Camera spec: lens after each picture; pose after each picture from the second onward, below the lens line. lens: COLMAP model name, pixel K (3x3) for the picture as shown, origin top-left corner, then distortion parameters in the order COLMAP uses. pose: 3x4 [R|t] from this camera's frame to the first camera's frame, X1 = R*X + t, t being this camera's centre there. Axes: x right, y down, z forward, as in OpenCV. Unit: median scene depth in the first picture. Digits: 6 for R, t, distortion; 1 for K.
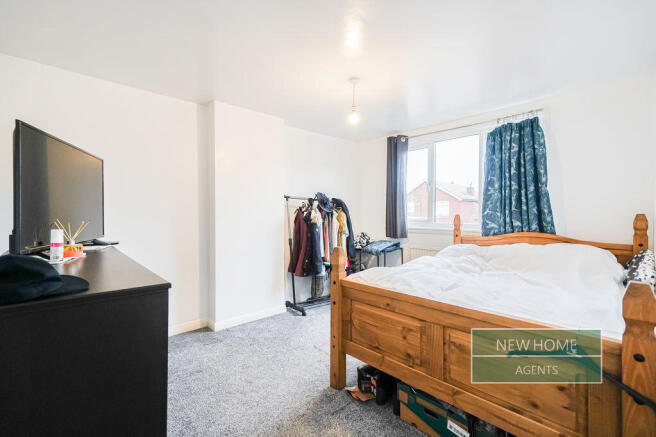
lens RADIAL K [[302.5, 0, 328.0], [0, 302.5, 215.8], [0, 0, 1]] dist [0.004692, 0.000200]
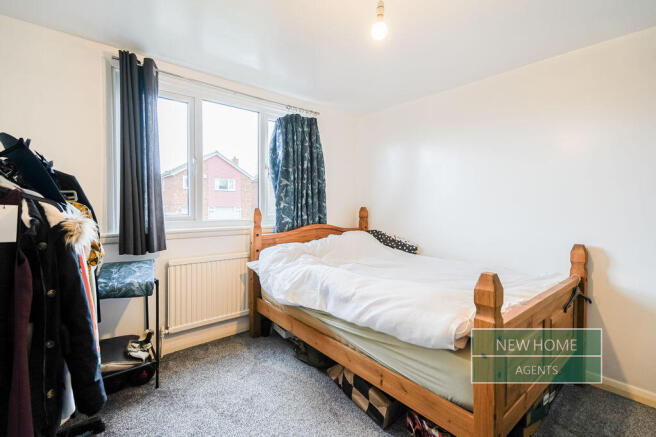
lens RADIAL K [[302.5, 0, 327.7], [0, 302.5, 214.6], [0, 0, 1]] dist [0.004692, 0.000200]
pose [[0.027474, -0.022830, 0.999362, -0.381384], [0.007110, 0.999718, 0.022643, -0.003988], [-0.999597, 0.006483, 0.027629, 0.870105]]
